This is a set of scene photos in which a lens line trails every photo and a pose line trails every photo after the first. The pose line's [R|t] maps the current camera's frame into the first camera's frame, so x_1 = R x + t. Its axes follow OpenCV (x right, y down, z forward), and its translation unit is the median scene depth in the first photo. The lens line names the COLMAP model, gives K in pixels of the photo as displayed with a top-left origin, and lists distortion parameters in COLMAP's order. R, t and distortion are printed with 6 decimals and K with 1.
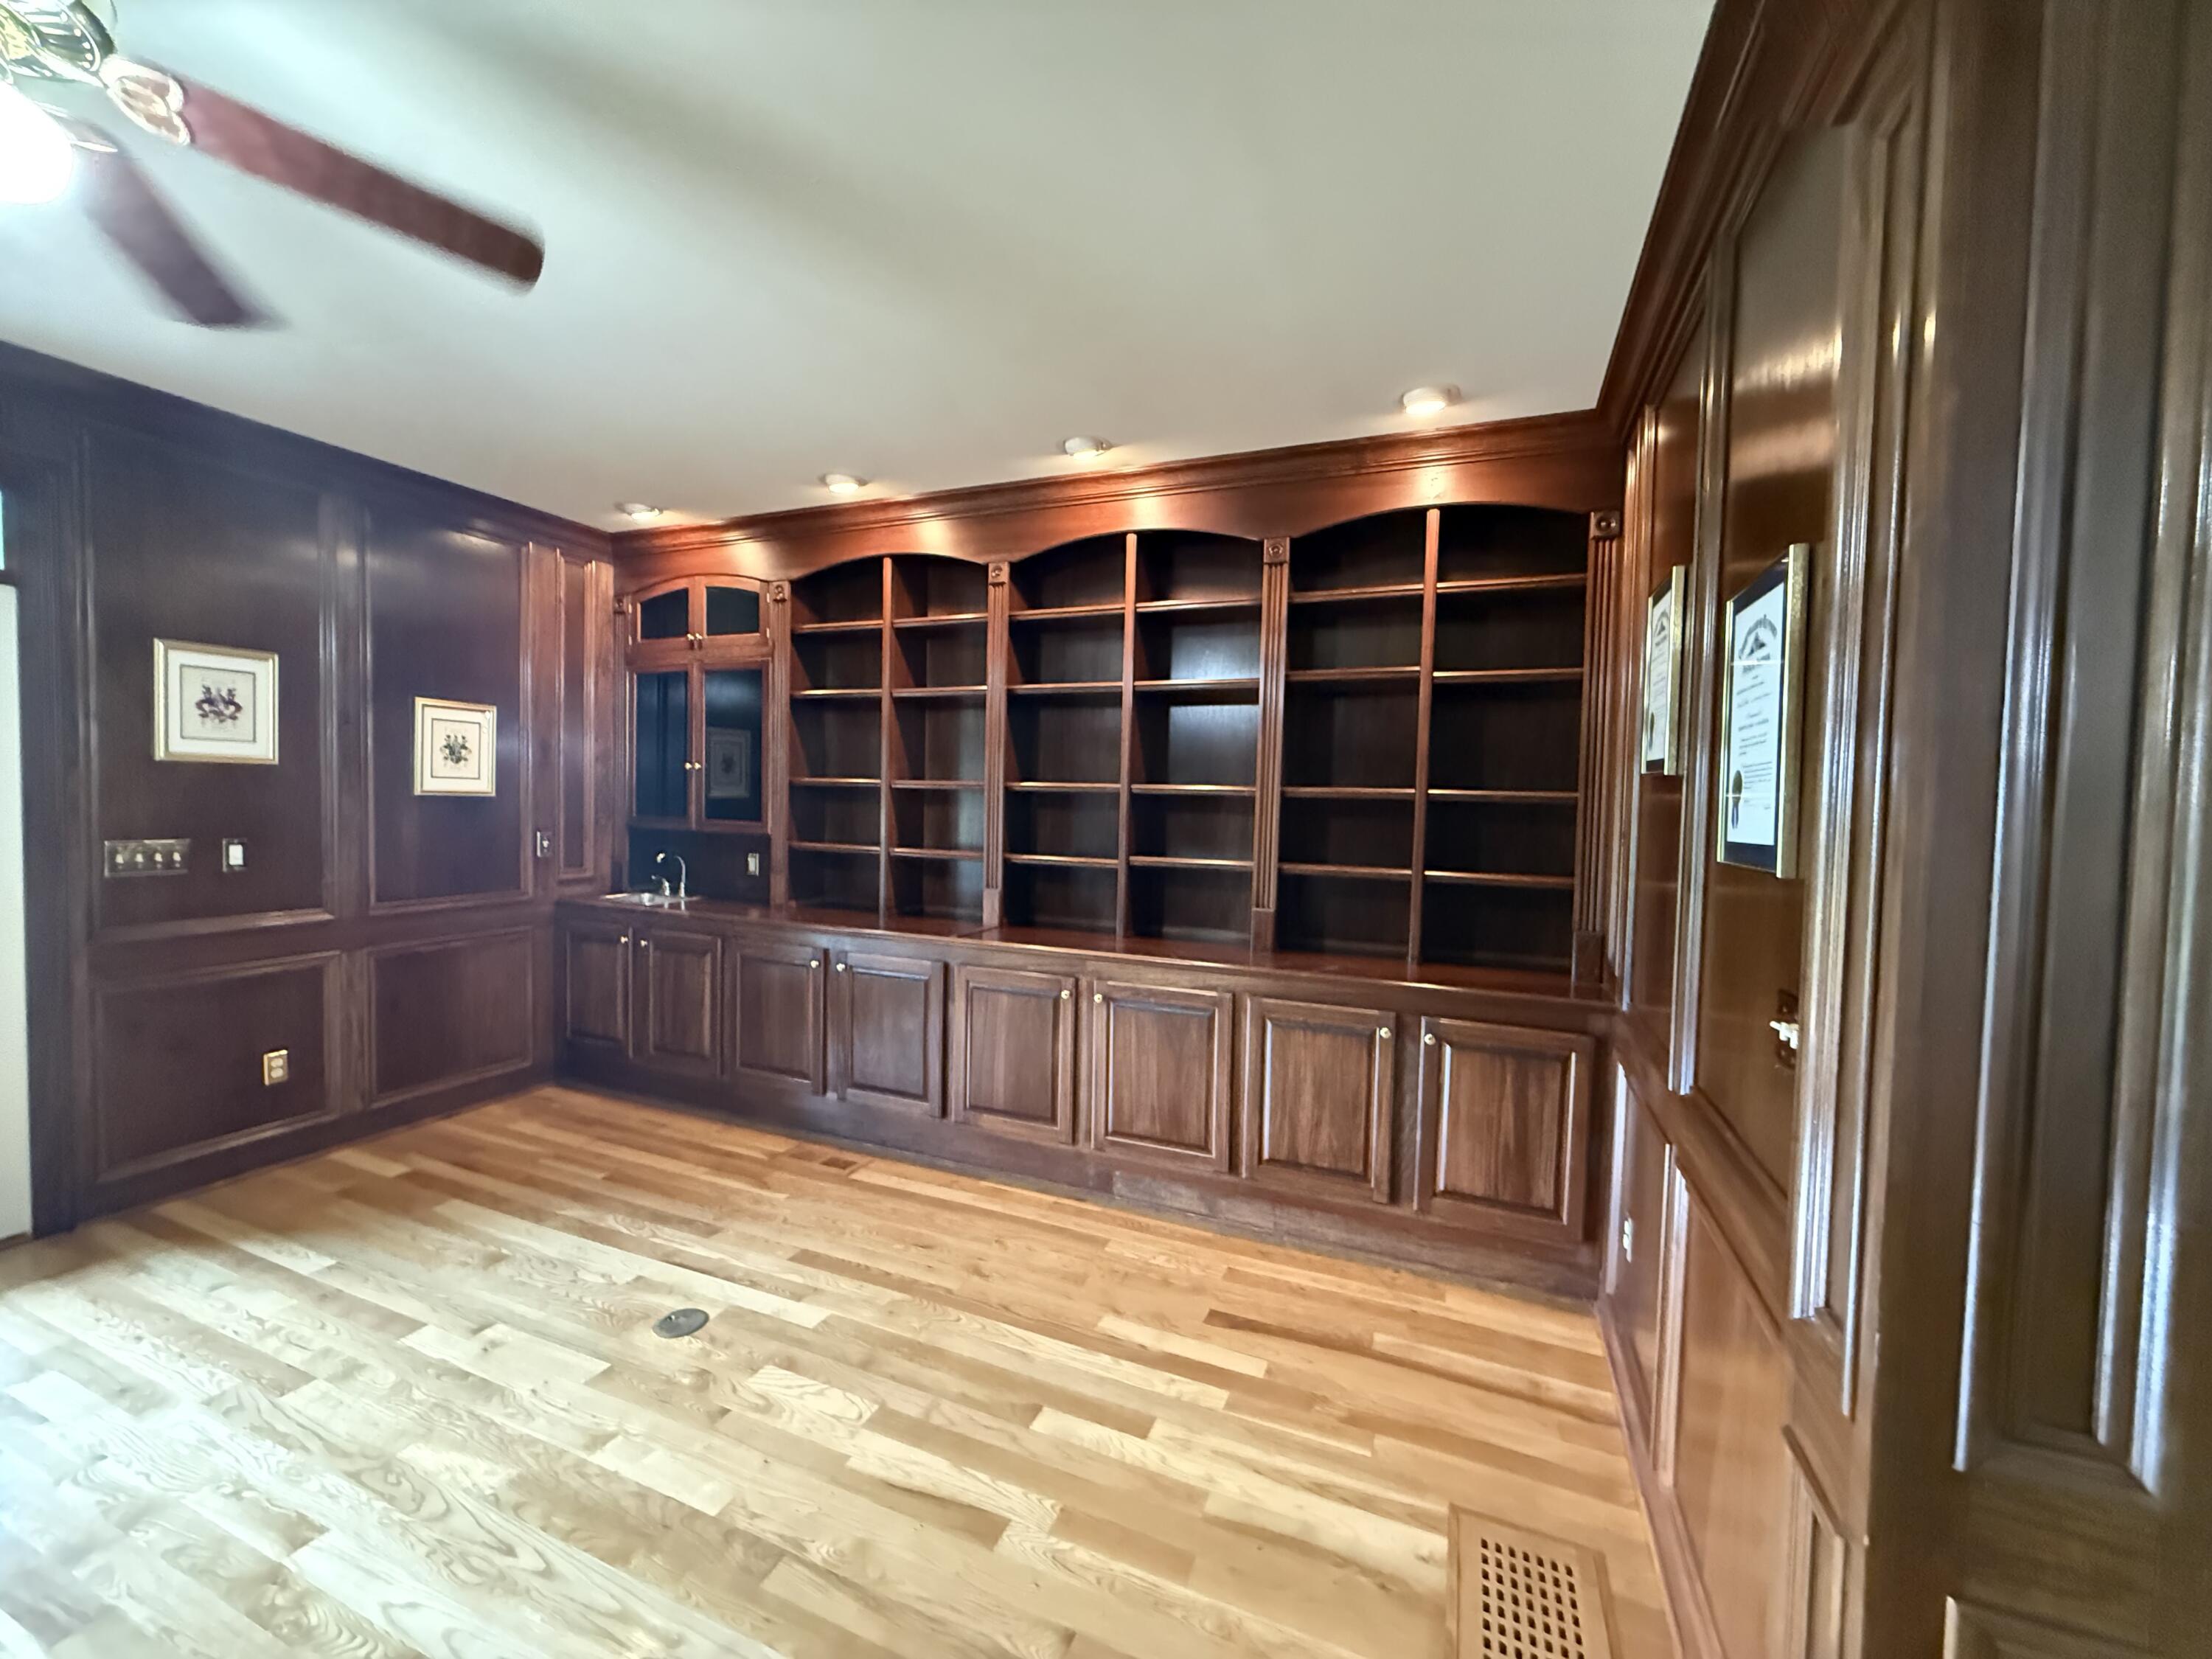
lens RADIAL K [[877.7, 0, 1099.4], [0, 877.7, 831.1], [0, 0, 1]] dist [-0.000250, -0.002035]
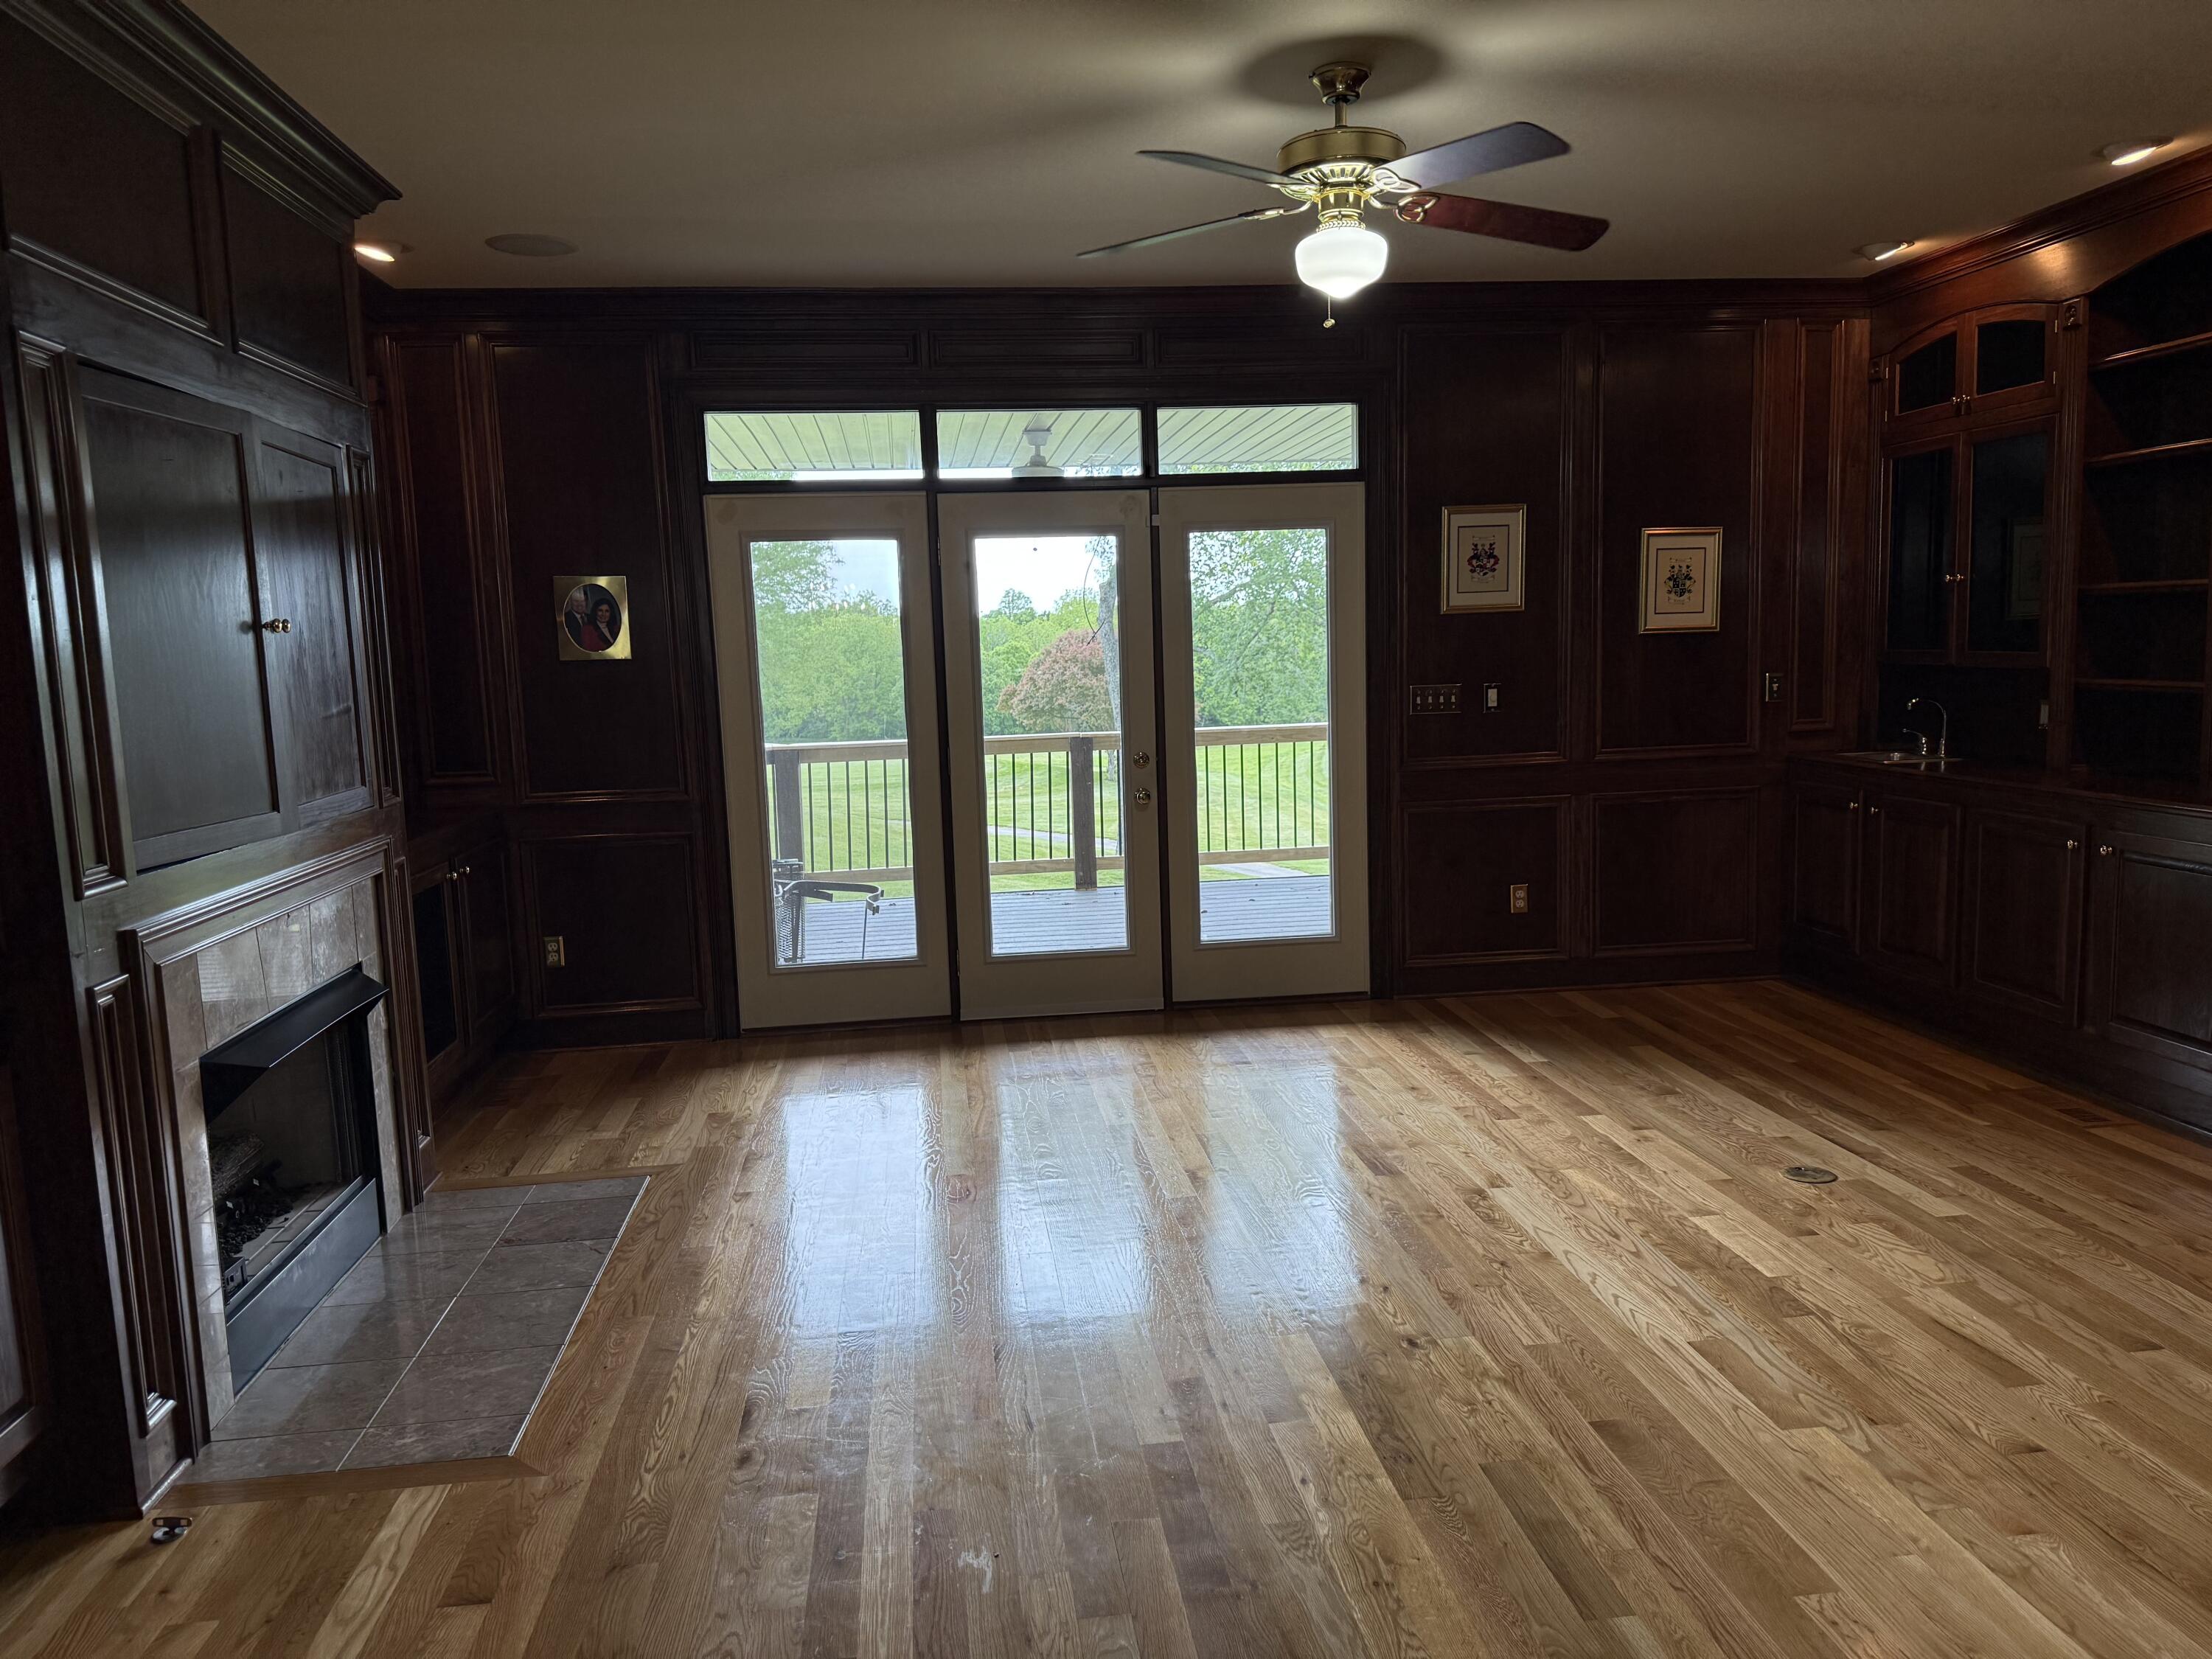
lens RADIAL K [[1526.6, 0, 1106.6], [0, 1526.6, 833.4], [0, 0, 1]] dist [0.044224, -0.032552]
pose [[0.493531, 0.070769, -0.866844, 0.474372], [0.014021, 0.995907, 0.089289, 0.020606], [0.869615, -0.056221, 0.490519, -0.389823]]
